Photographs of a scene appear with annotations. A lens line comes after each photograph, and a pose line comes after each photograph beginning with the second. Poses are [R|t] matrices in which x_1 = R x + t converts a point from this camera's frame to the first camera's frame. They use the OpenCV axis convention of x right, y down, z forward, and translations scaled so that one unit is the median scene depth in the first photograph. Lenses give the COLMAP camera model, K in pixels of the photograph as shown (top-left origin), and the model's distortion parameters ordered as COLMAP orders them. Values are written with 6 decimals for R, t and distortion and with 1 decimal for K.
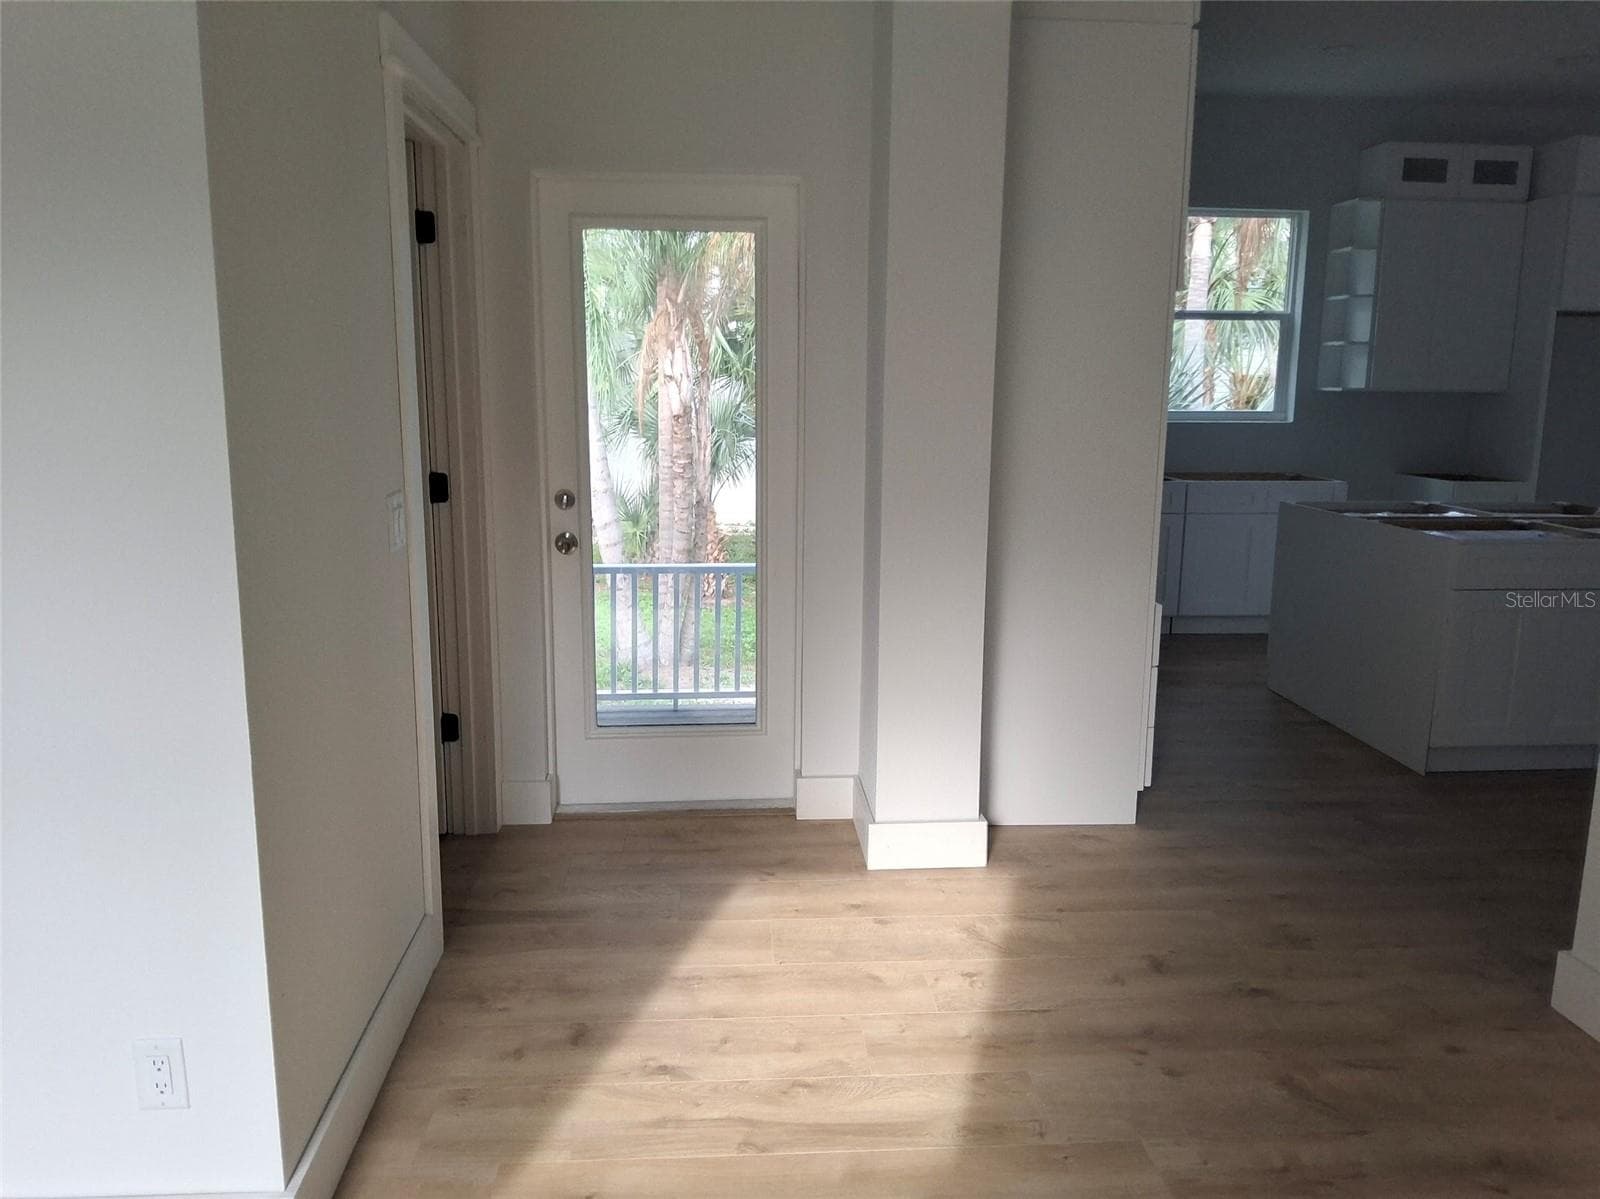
lens RADIAL K [[1190.2, 0, 800.0], [0, 1190.2, 599.5], [0, 0, 1]] dist [0.088186, -0.101850]
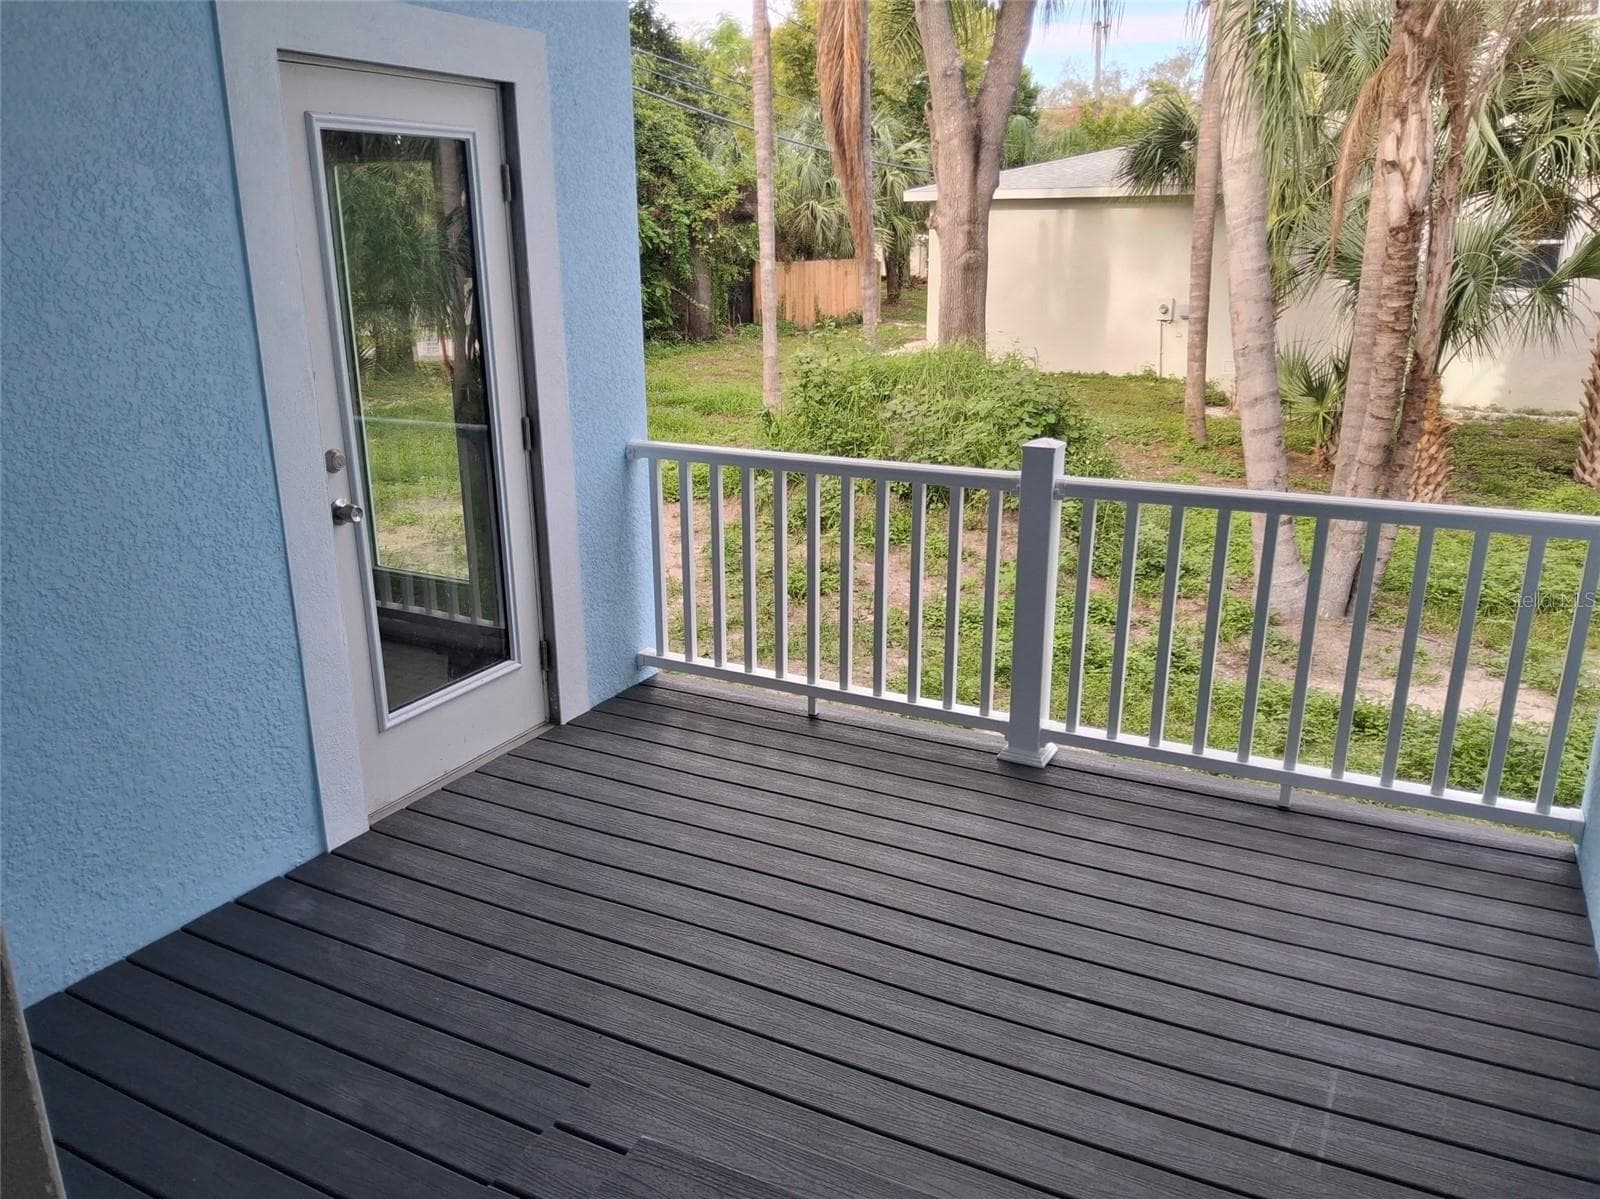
lens RADIAL K [[1201.5, 0, 800.0], [0, 1201.5, 599.5], [0, 0, 1]] dist [-0.008933, -0.006179]
pose [[0.848341, 0.136910, -0.511442, -0.020091], [-0.080420, 0.988100, 0.131114, -0.018981], [0.523307, -0.070099, 0.849256, 0.280245]]
